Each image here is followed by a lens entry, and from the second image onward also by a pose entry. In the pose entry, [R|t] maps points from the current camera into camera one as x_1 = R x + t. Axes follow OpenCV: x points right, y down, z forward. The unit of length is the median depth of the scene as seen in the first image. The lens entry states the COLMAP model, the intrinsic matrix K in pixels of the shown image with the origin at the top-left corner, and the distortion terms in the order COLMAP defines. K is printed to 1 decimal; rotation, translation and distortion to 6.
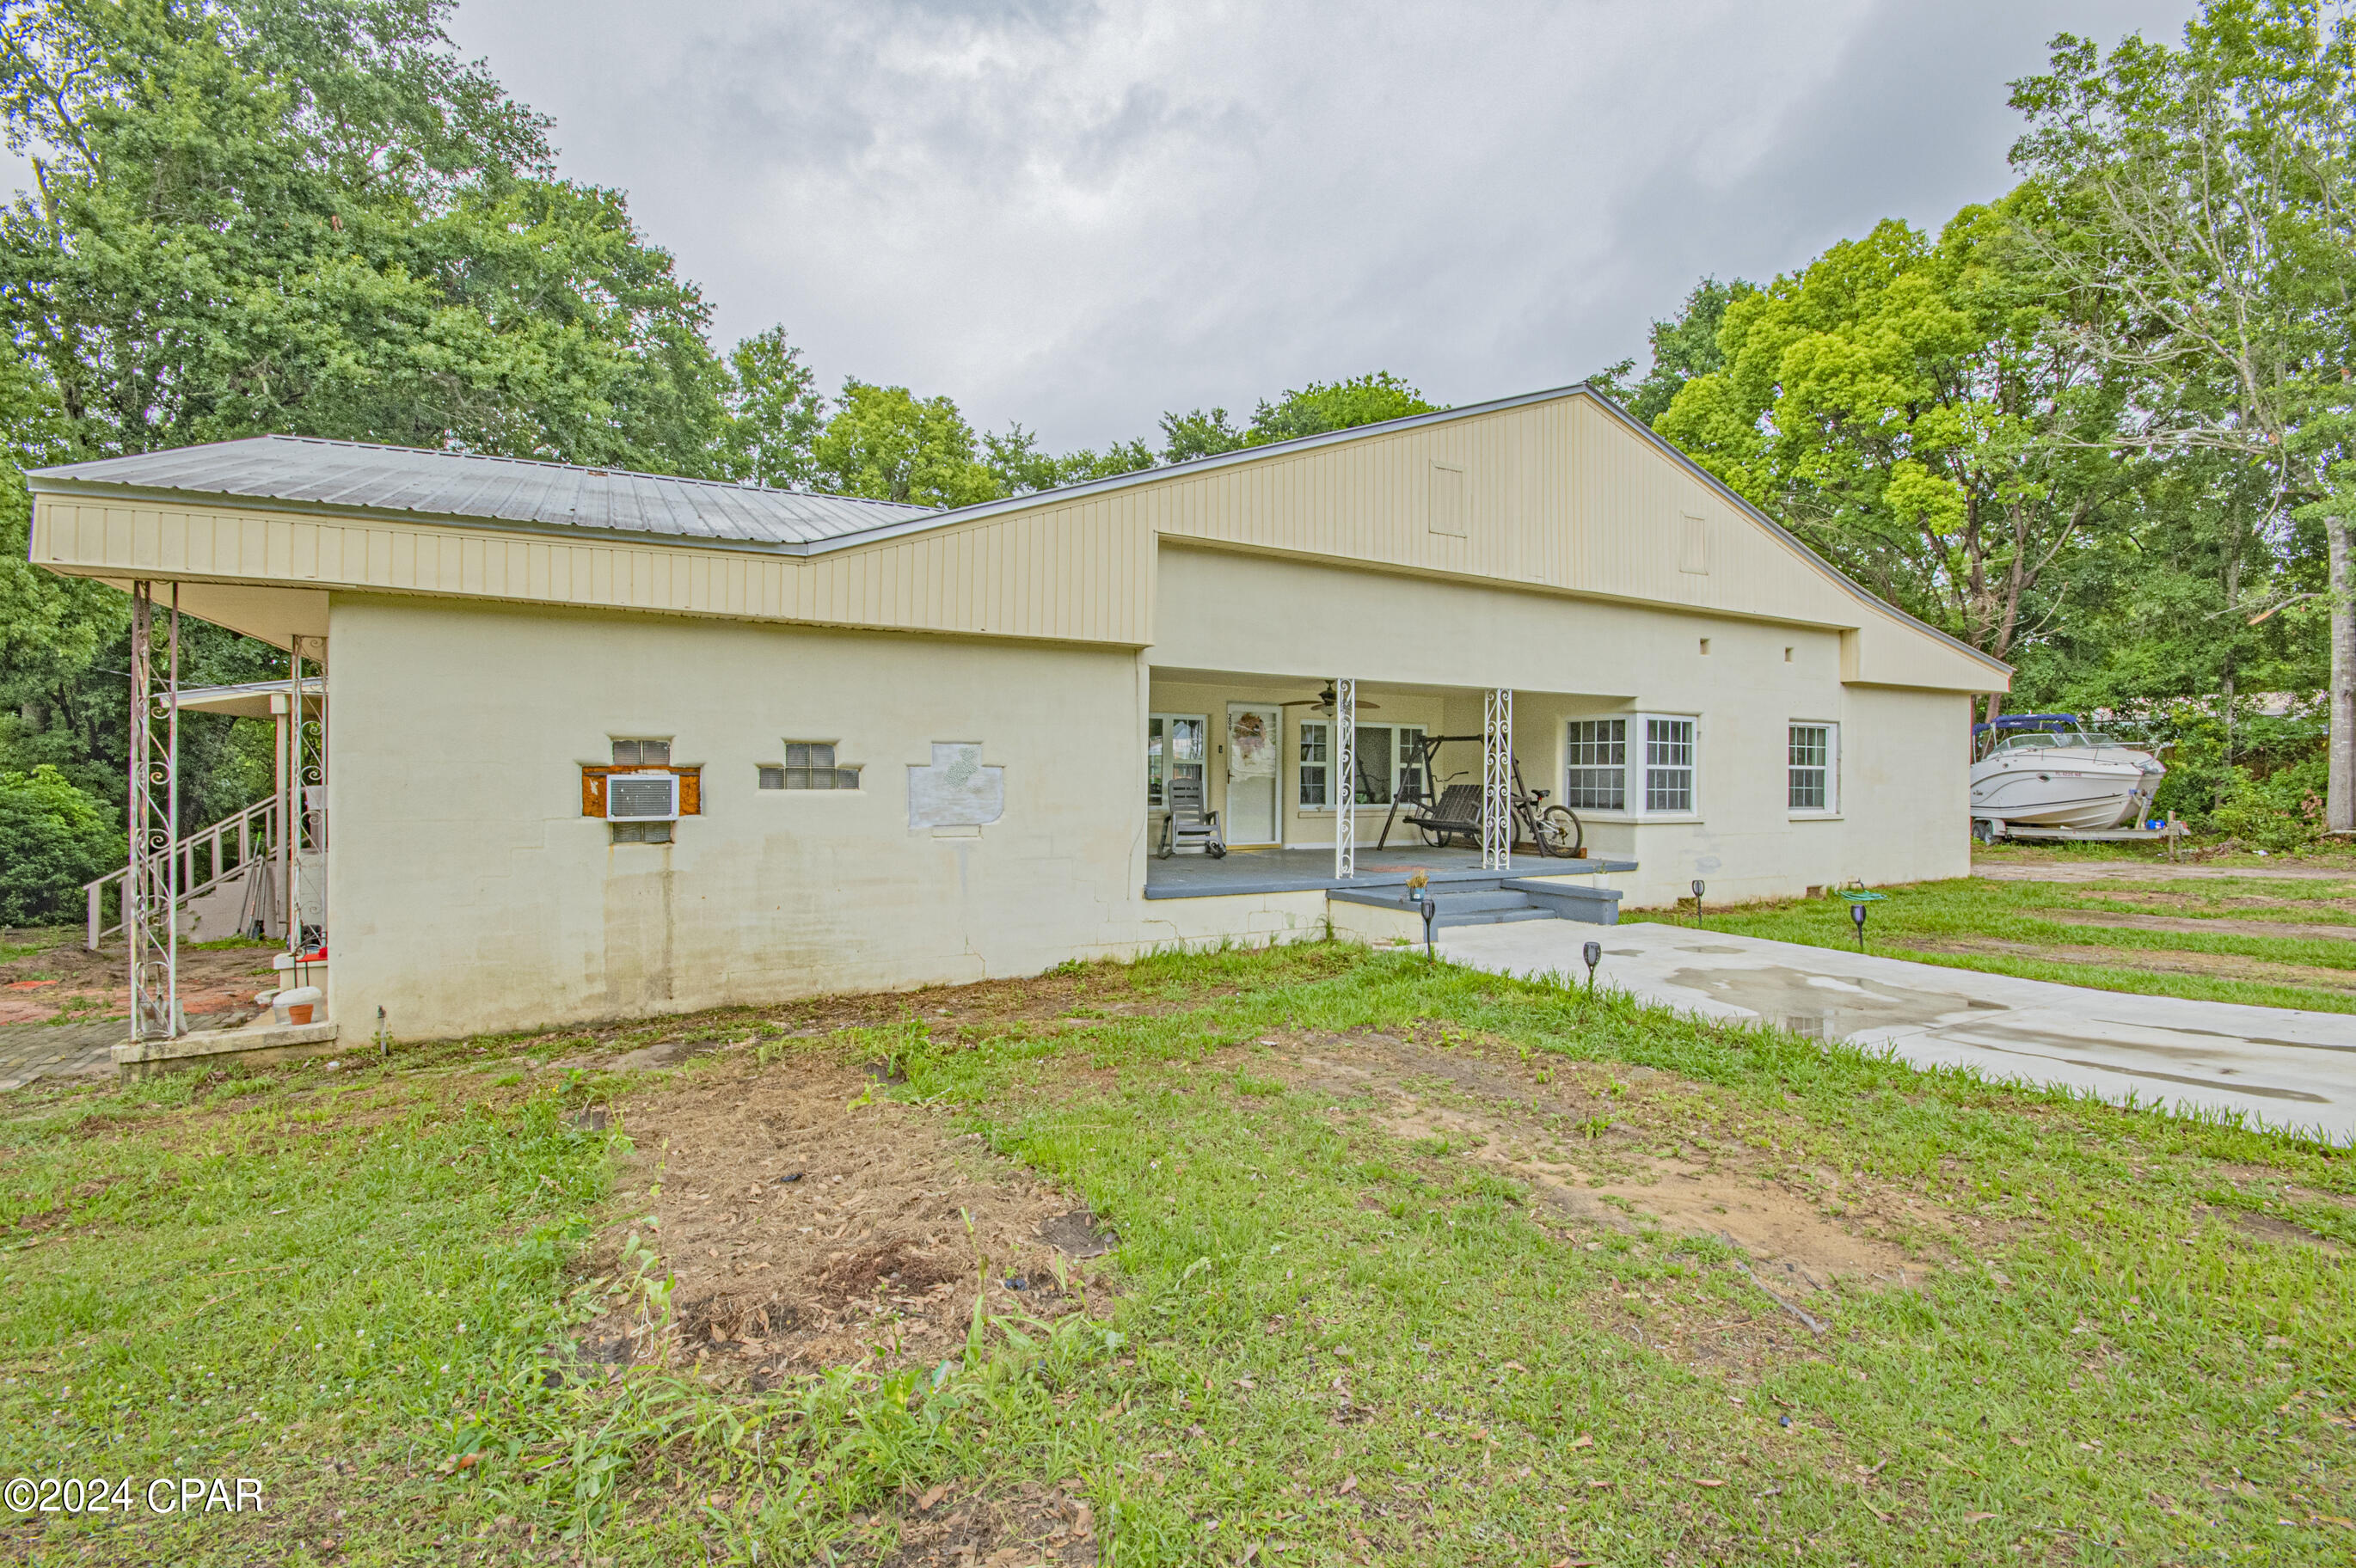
lens RADIAL K [[1022.6, 0, 1175.0], [0, 1022.6, 777.7], [0, 0, 1]] dist [-0.000256, -0.000017]
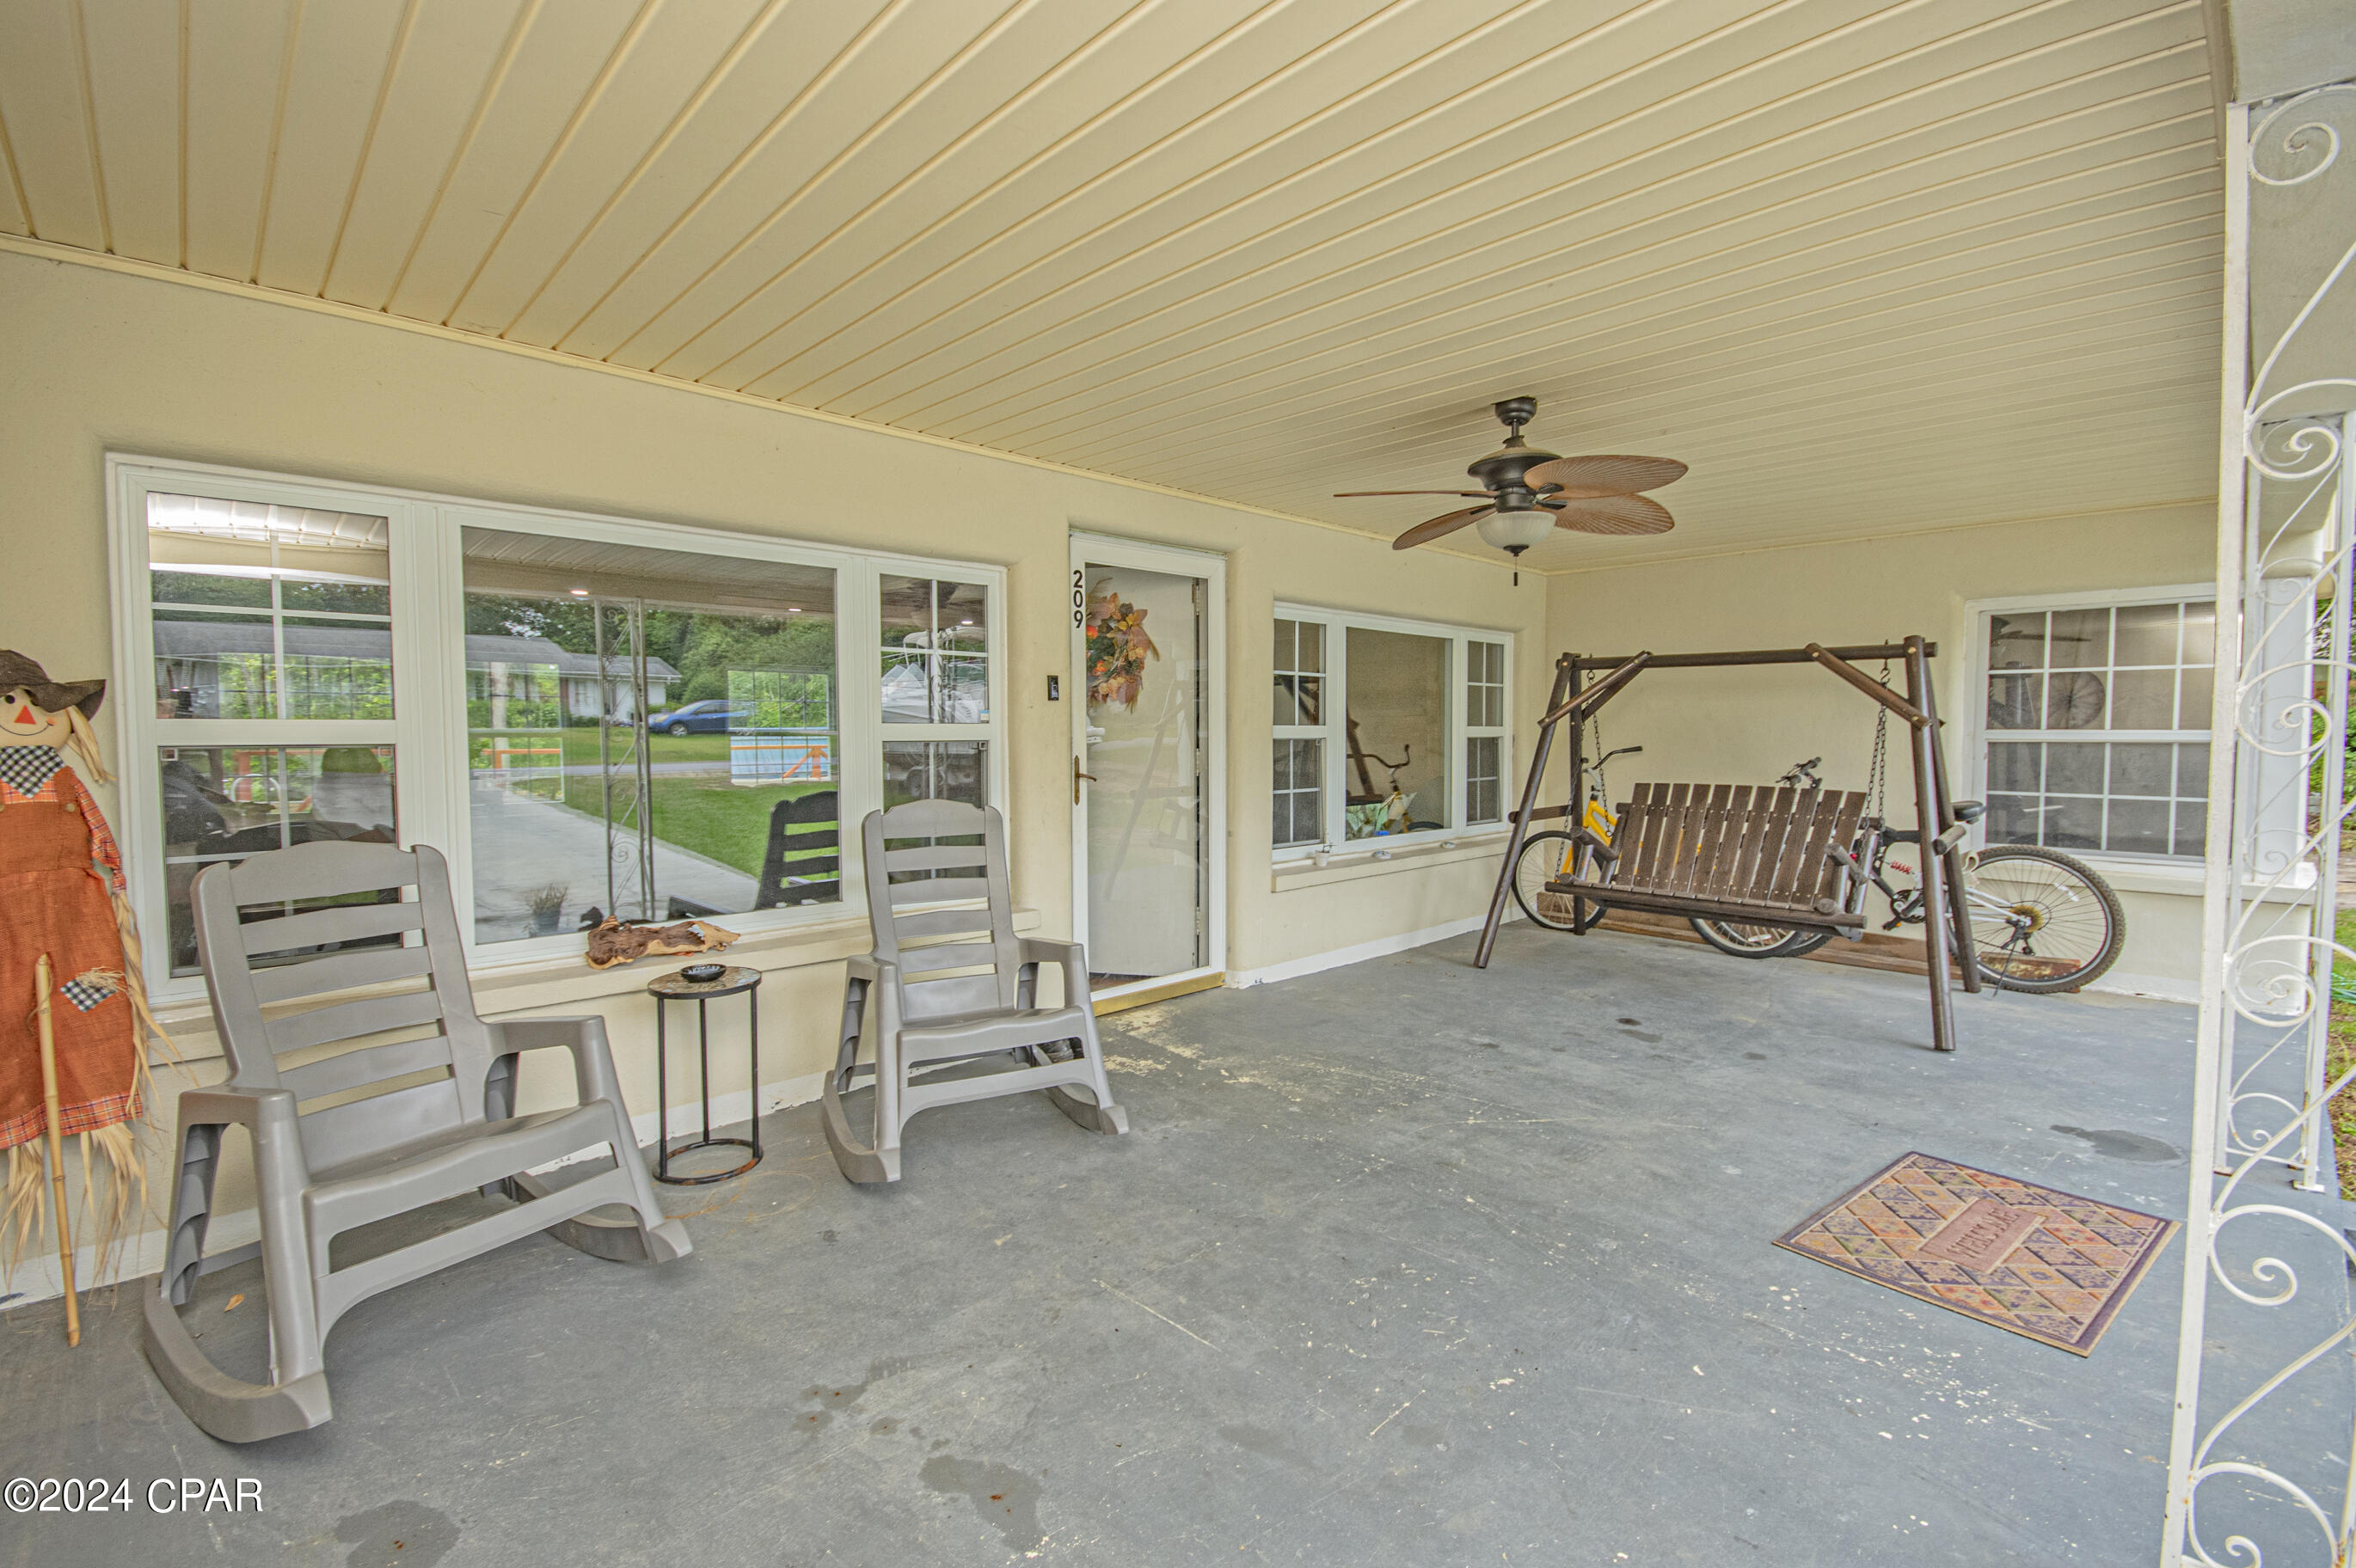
lens RADIAL K [[1092.7, 0, 1183.7], [0, 1092.7, 782.1], [0, 0, 1]] dist [0.009986, -0.014647]
pose [[0.965622, -0.015340, 0.259498, 0.001215], [0.002034, 0.998673, 0.051466, -0.015247], [-0.259943, -0.049169, 0.964371, 0.678832]]
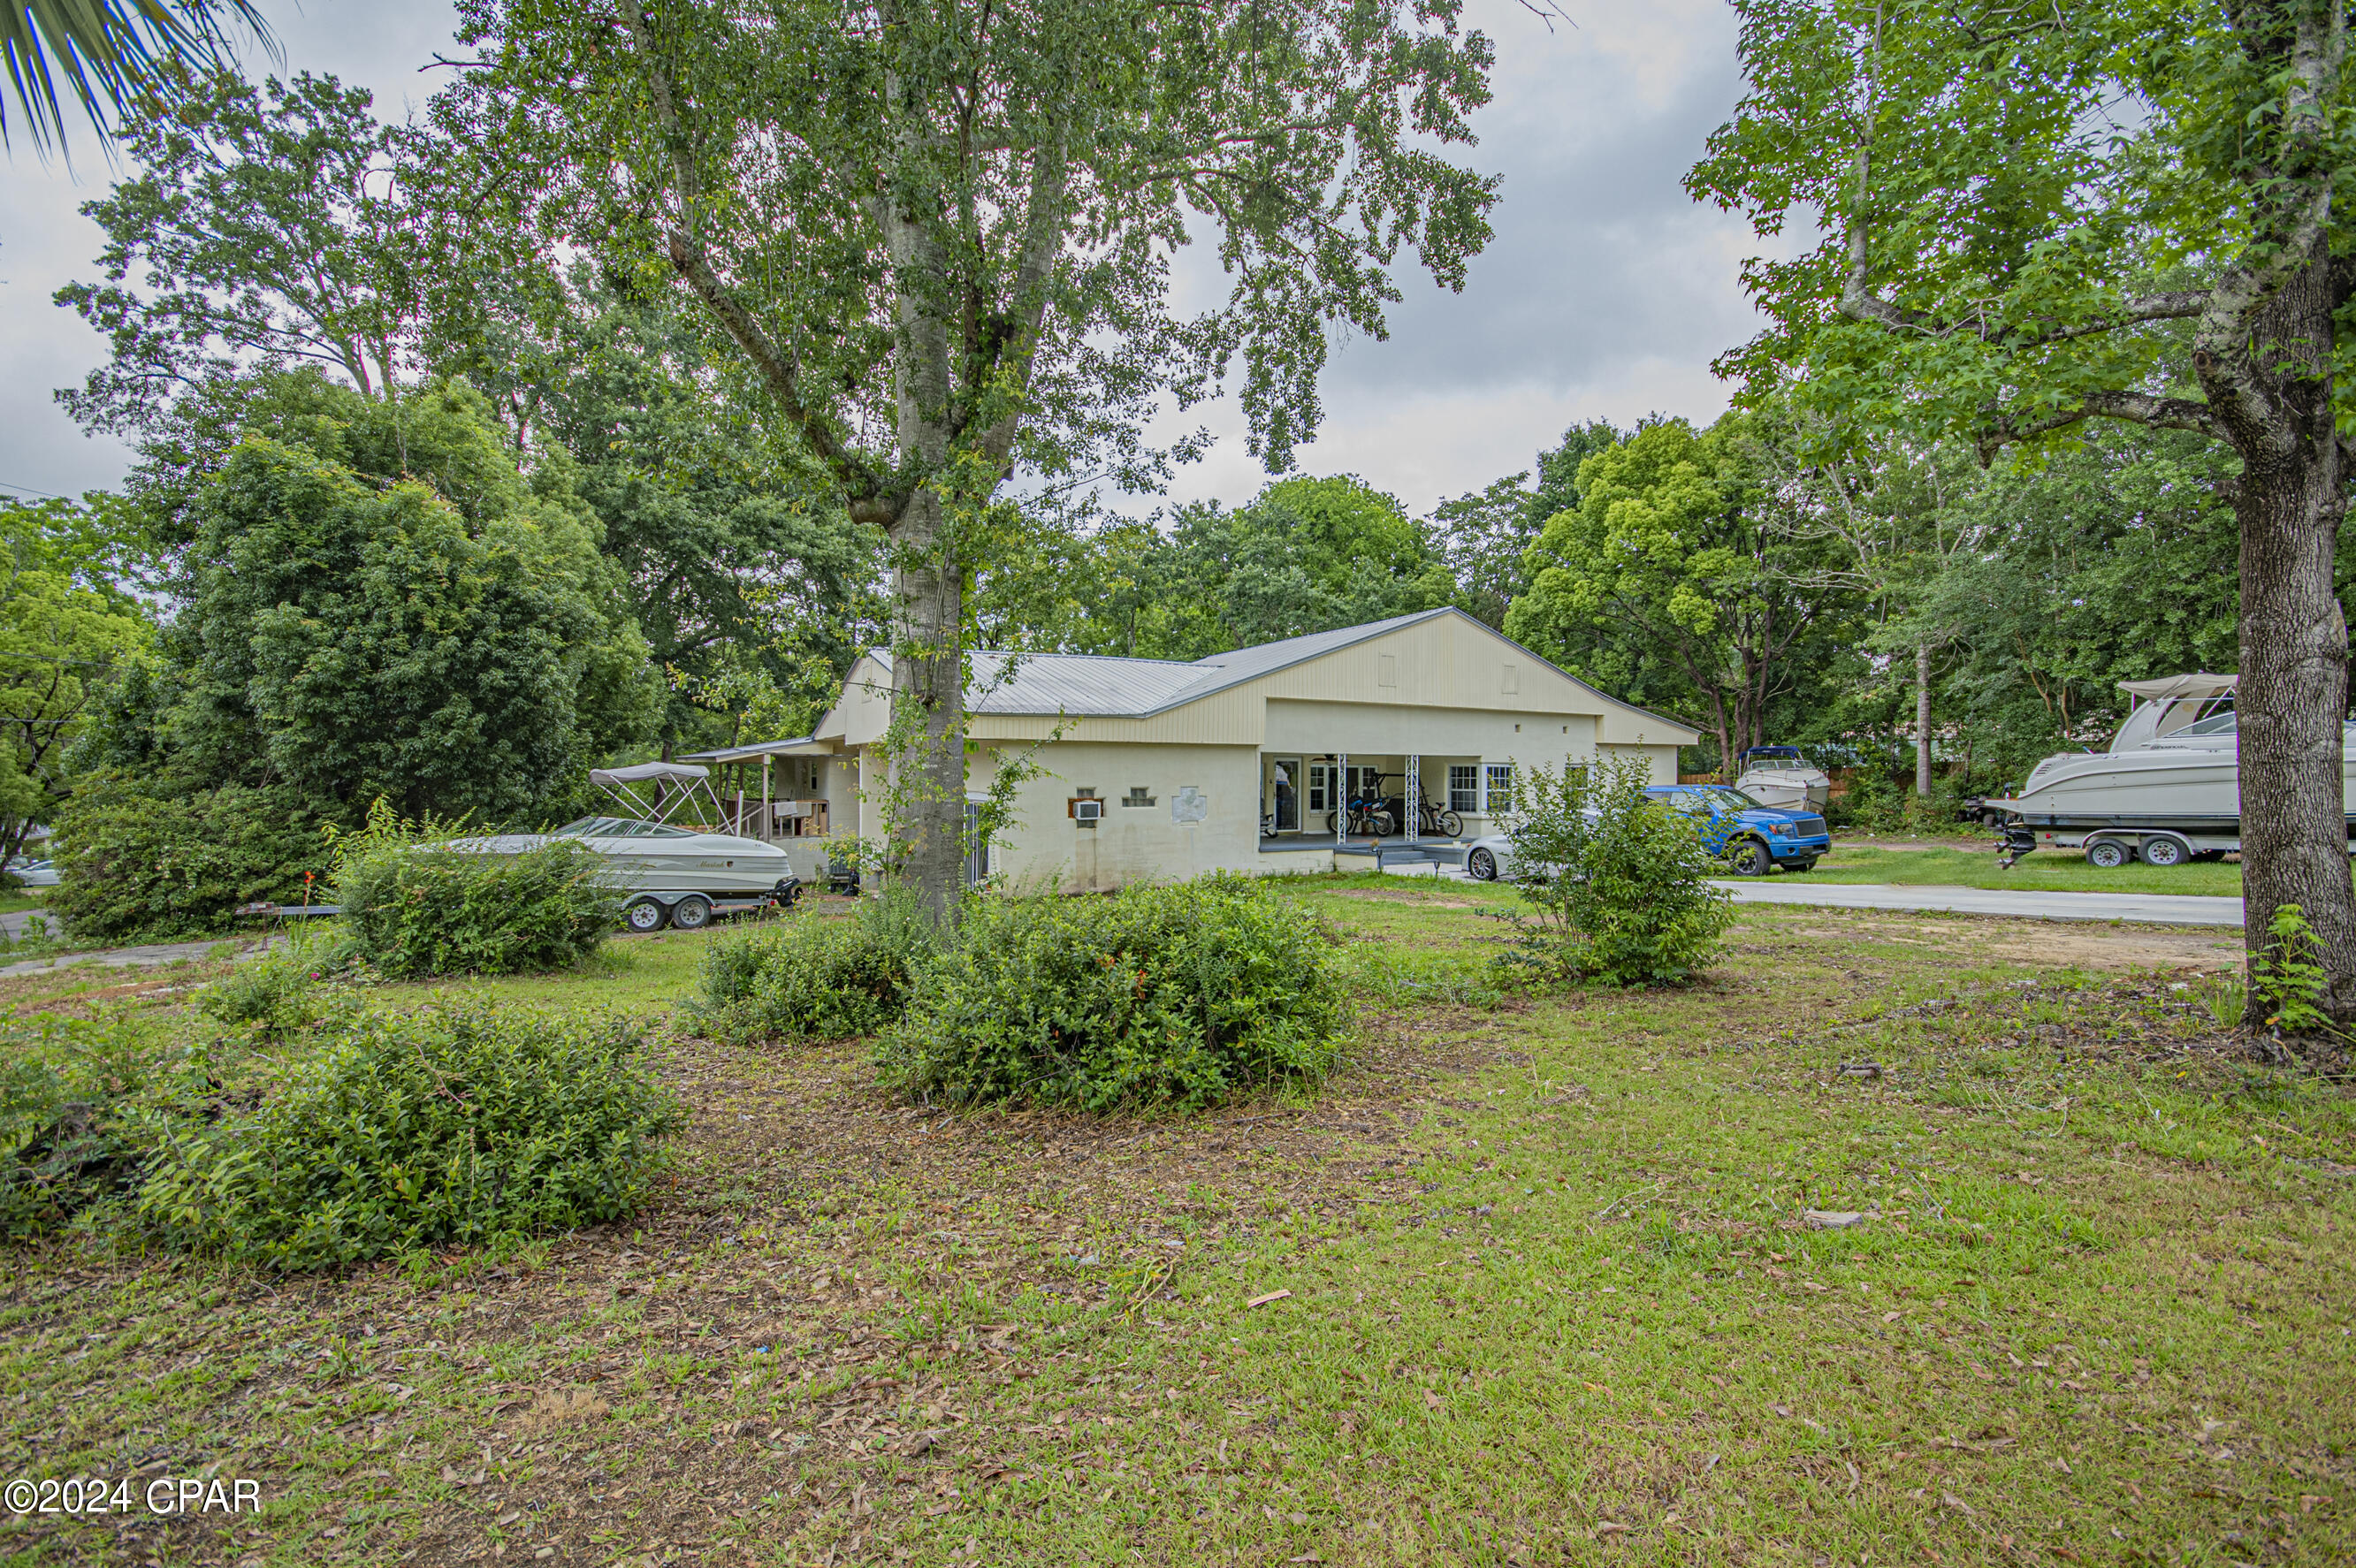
lens RADIAL K [[1053.4, 0, 1178.0], [0, 1053.4, 784.0], [0, 0, 1]] dist [0.000016, -0.000003]
pose [[0.998242, -0.003502, 0.059173, -0.237141], [0.003119, 0.999974, 0.006564, -0.035463], [-0.059194, -0.006368, 0.998226, -0.923206]]
